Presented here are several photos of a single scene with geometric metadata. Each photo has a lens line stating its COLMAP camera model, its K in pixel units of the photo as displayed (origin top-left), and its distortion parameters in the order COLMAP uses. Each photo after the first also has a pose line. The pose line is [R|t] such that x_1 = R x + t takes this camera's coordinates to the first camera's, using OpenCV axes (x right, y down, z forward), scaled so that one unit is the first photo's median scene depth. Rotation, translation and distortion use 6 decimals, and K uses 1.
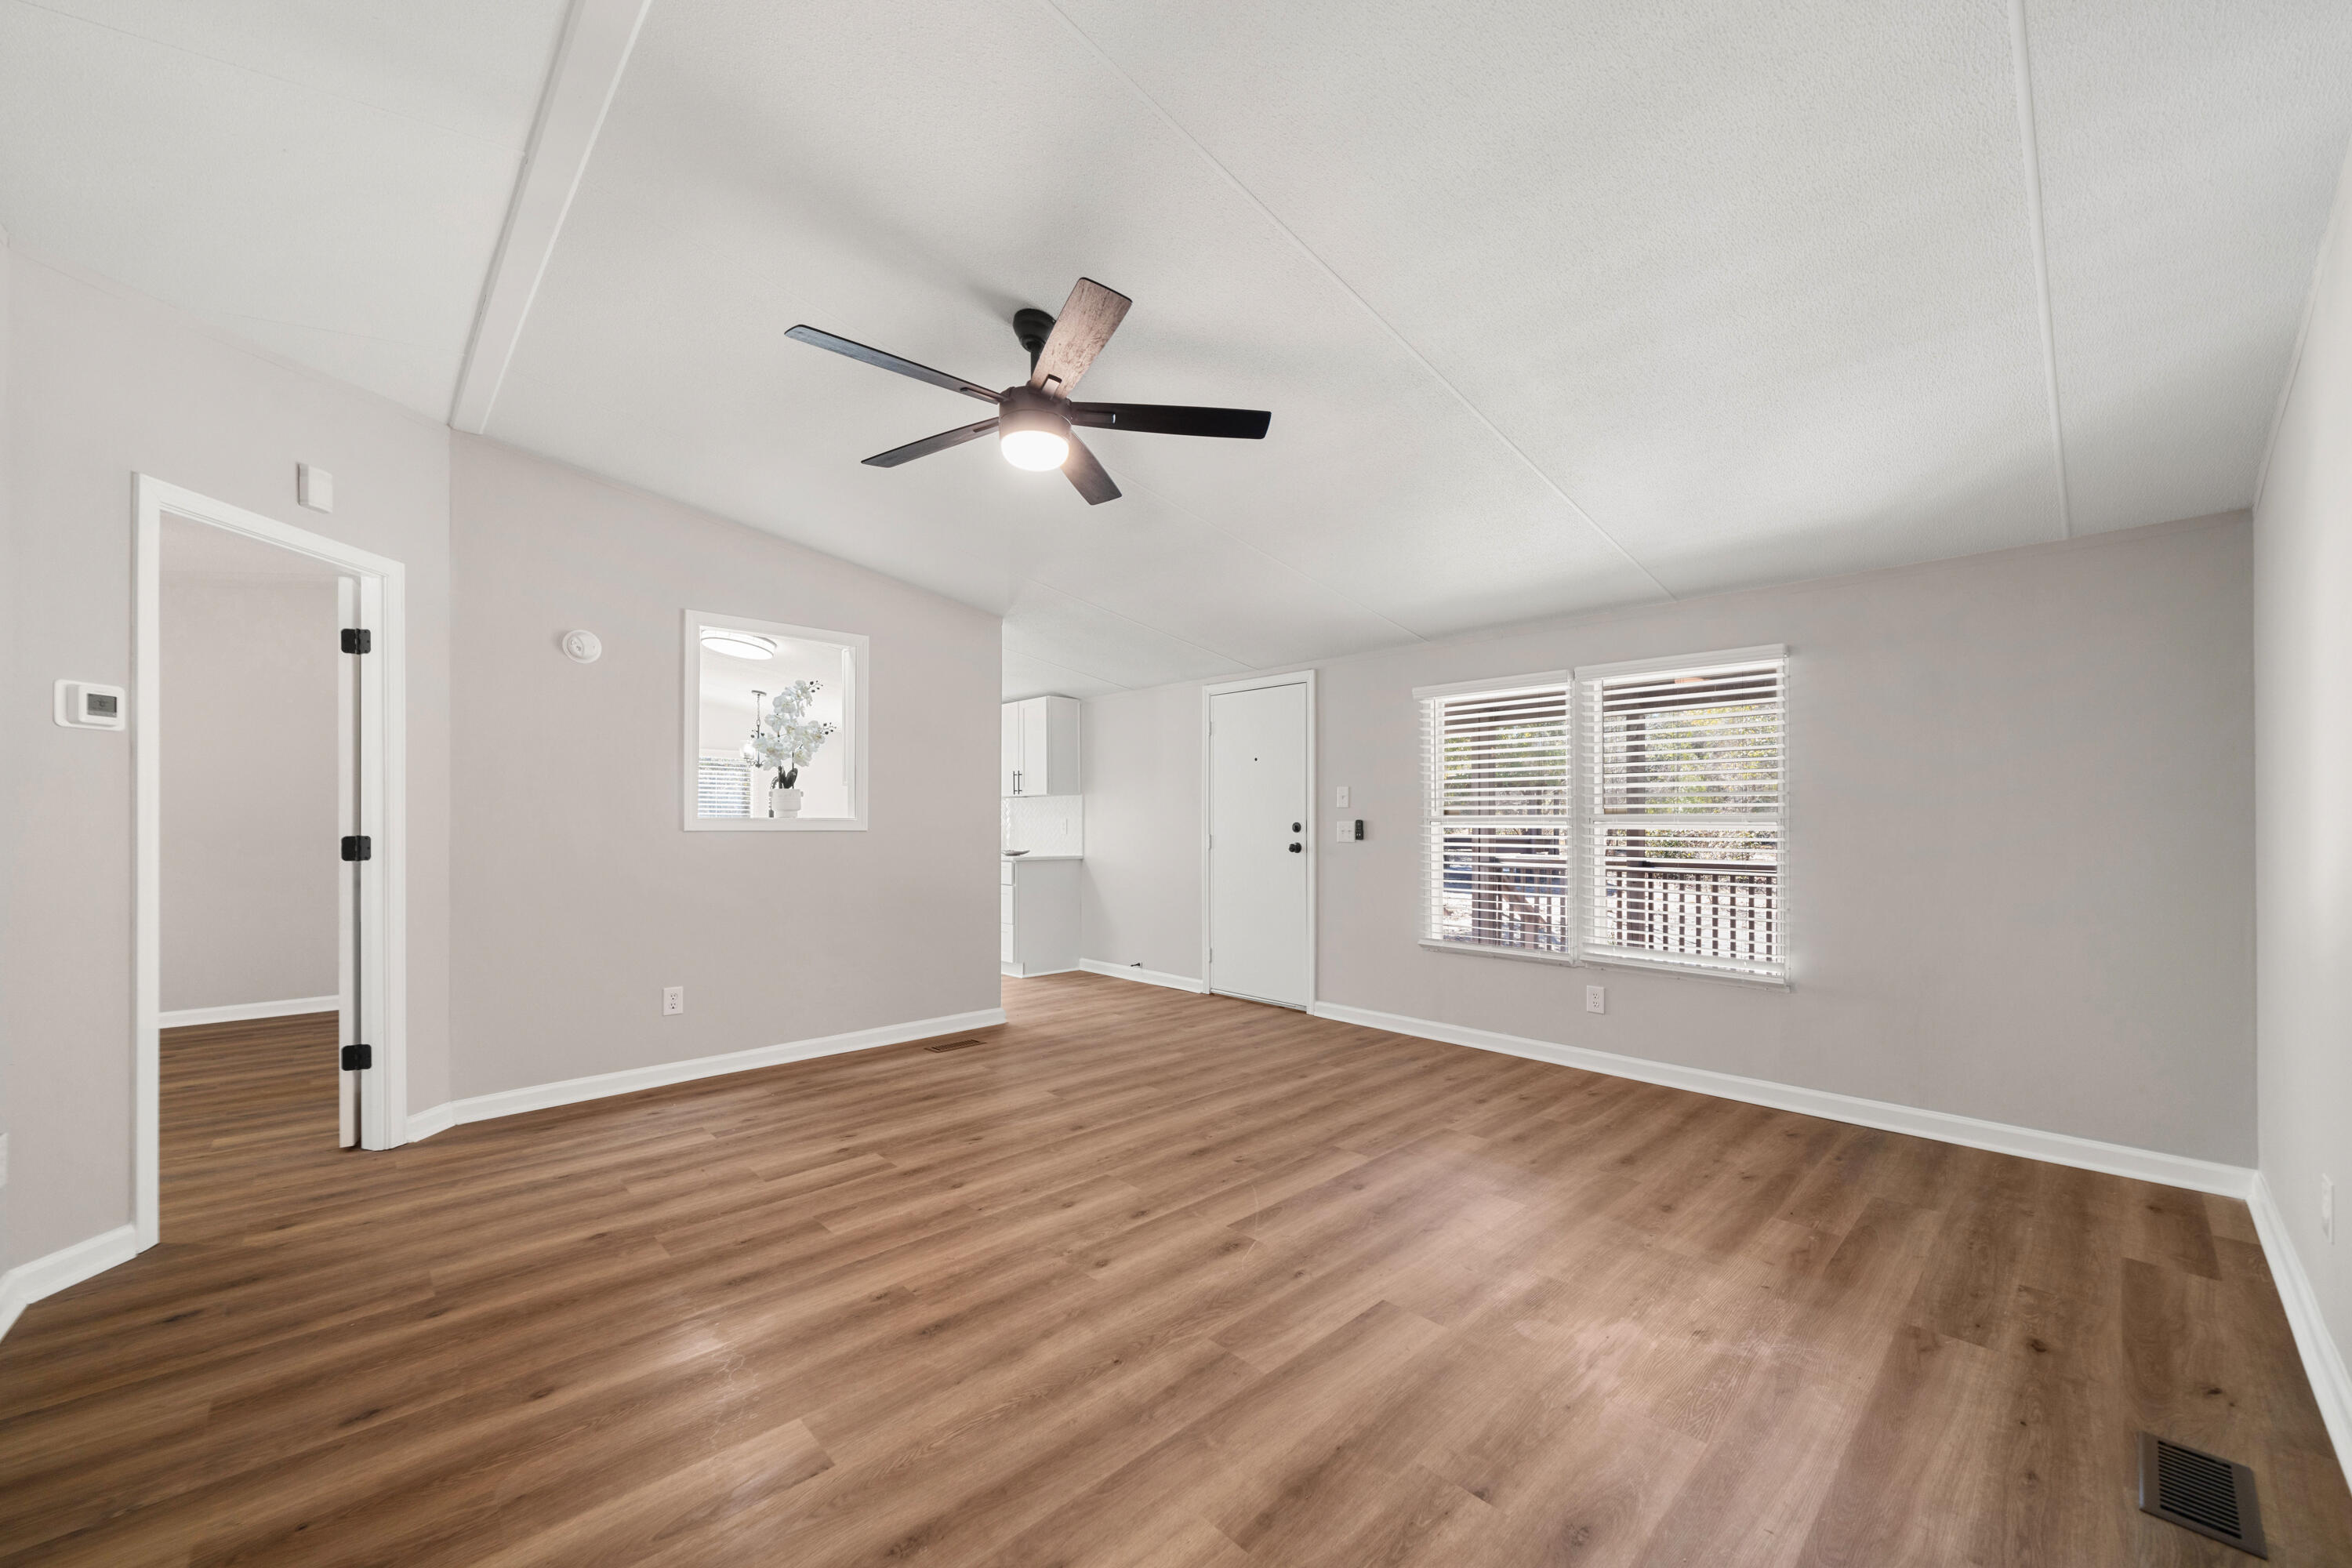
lens RADIAL K [[887.0, 0, 1180.7], [0, 887.0, 823.1], [0, 0, 1]] dist [-0.000327, 0.000047]
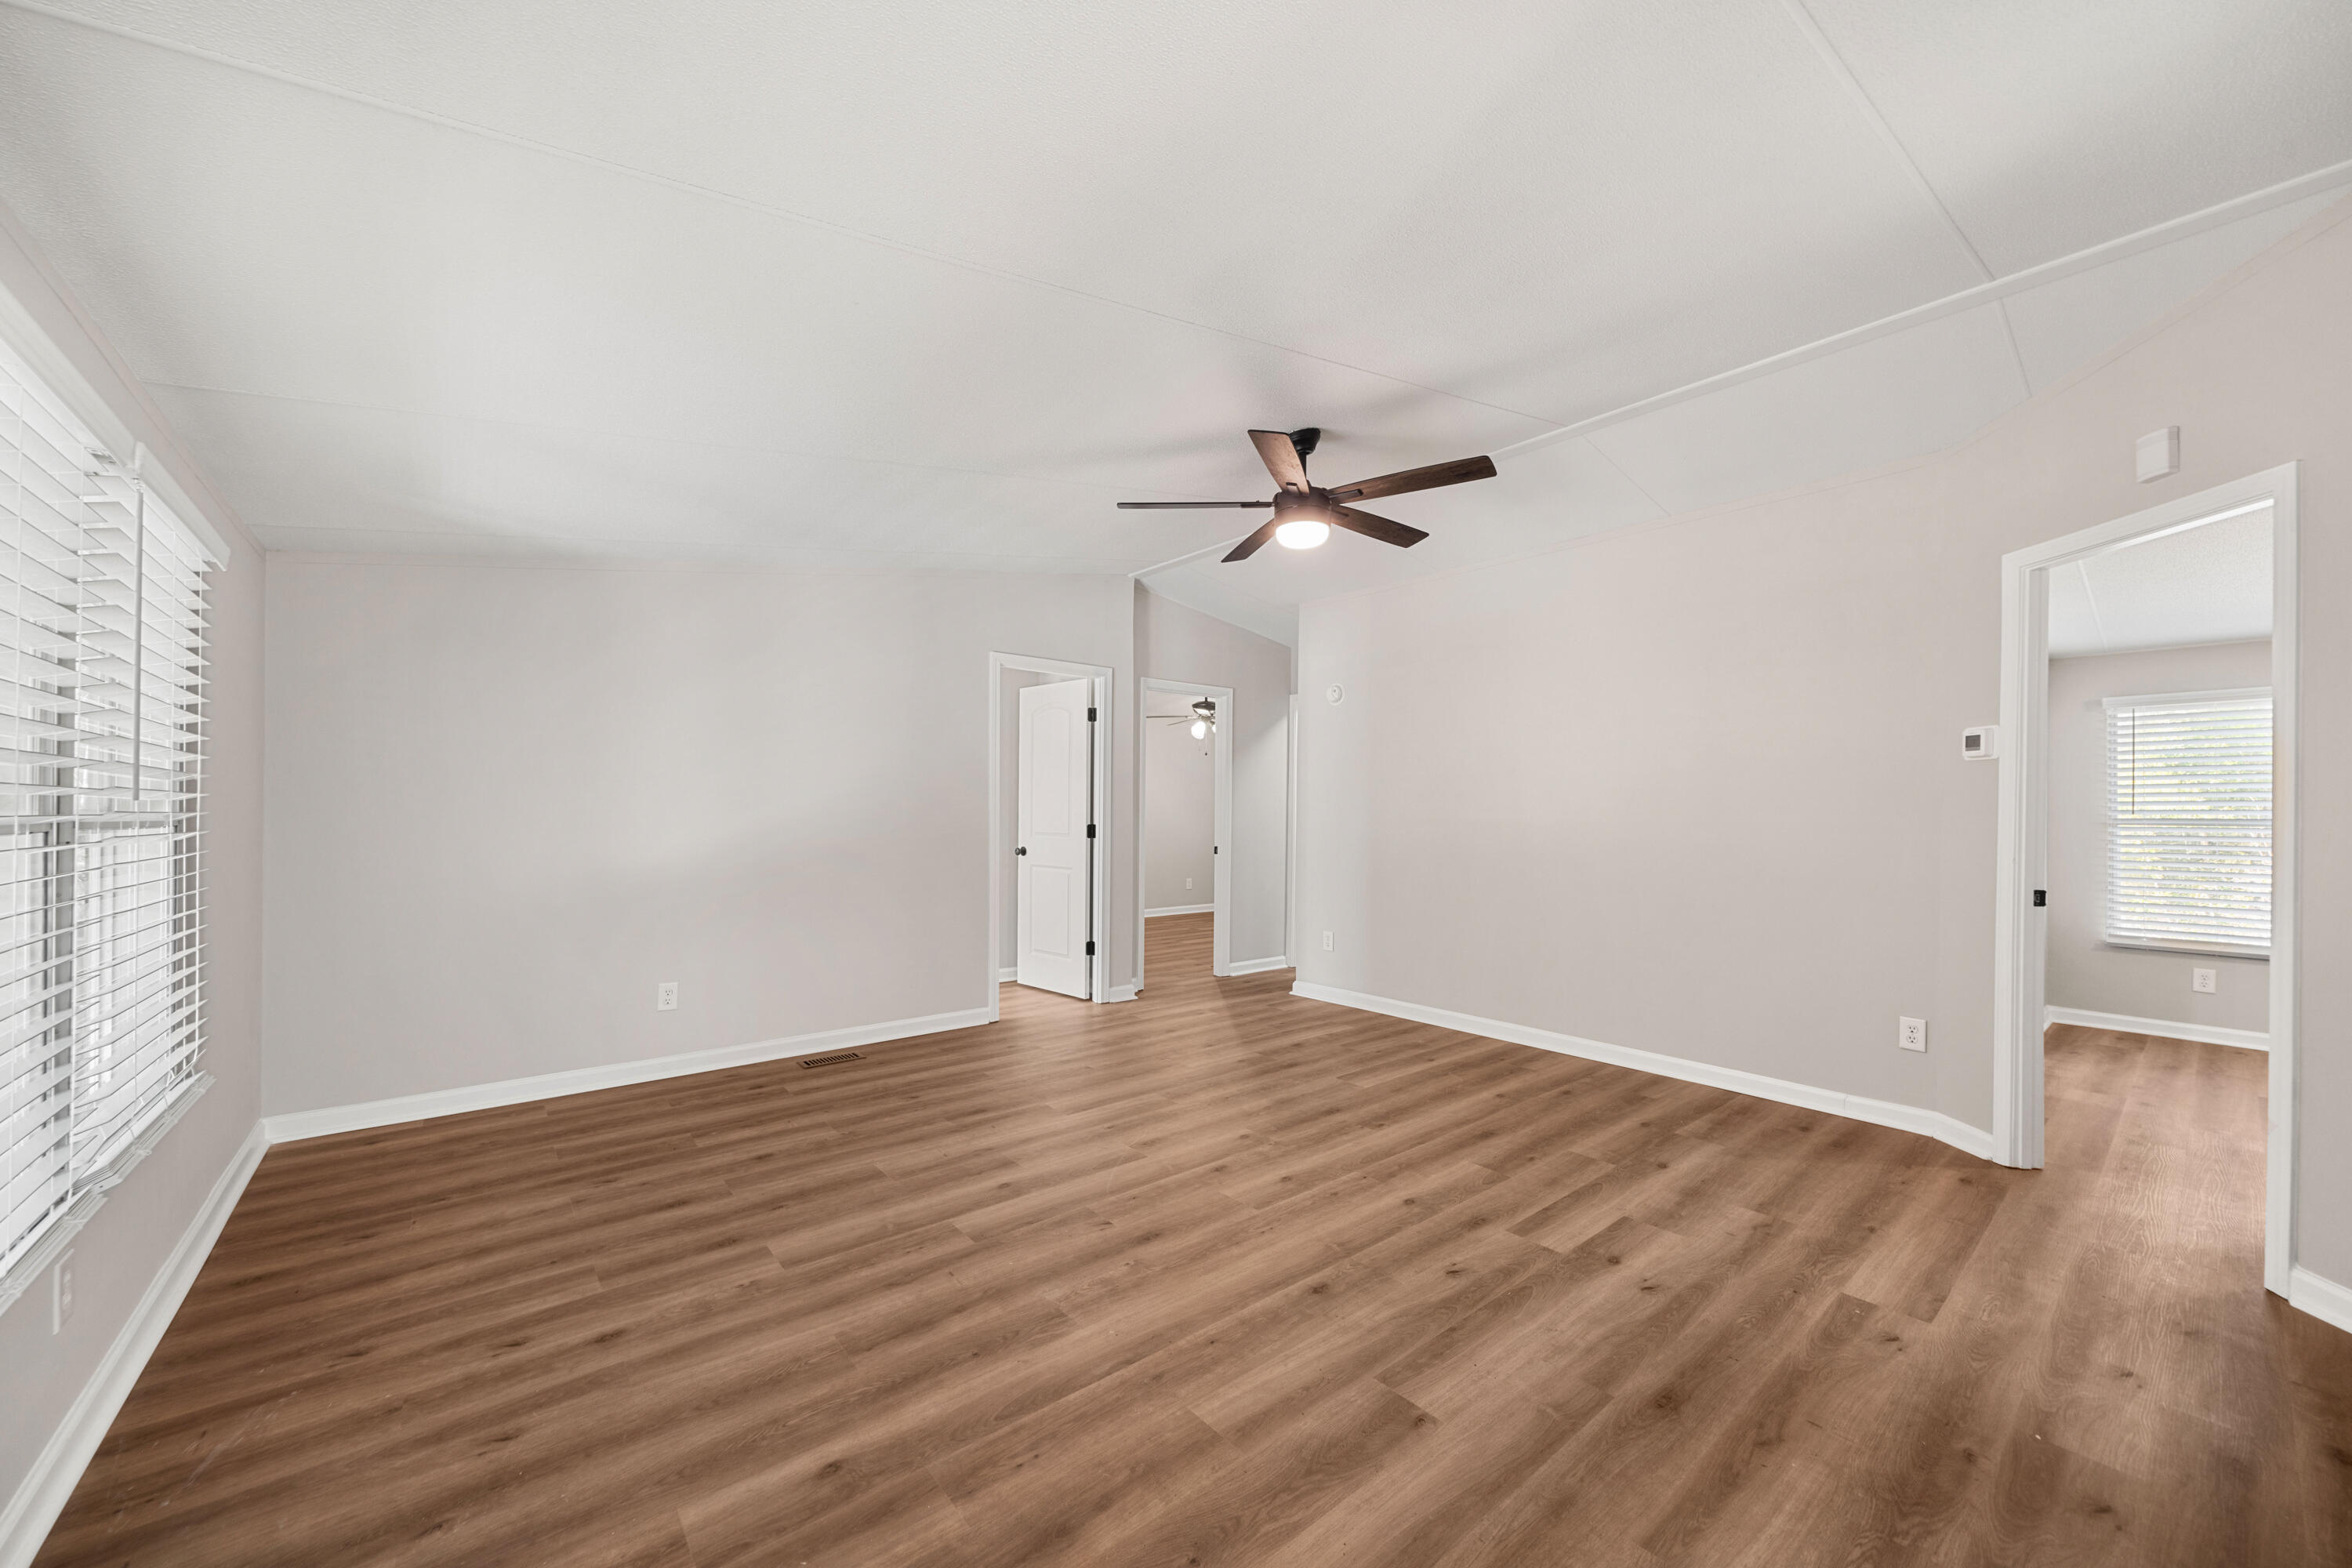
lens RADIAL K [[869.6, 0, 1179.8], [0, 869.6, 809.4], [0, 0, 1]] dist [-0.001585, -0.000173]
pose [[-0.997680, -0.004178, 0.067952, -0.058409], [-0.004230, 0.999991, -0.000627, -0.016874], [-0.067948, -0.000913, -0.997688, 1.783780]]
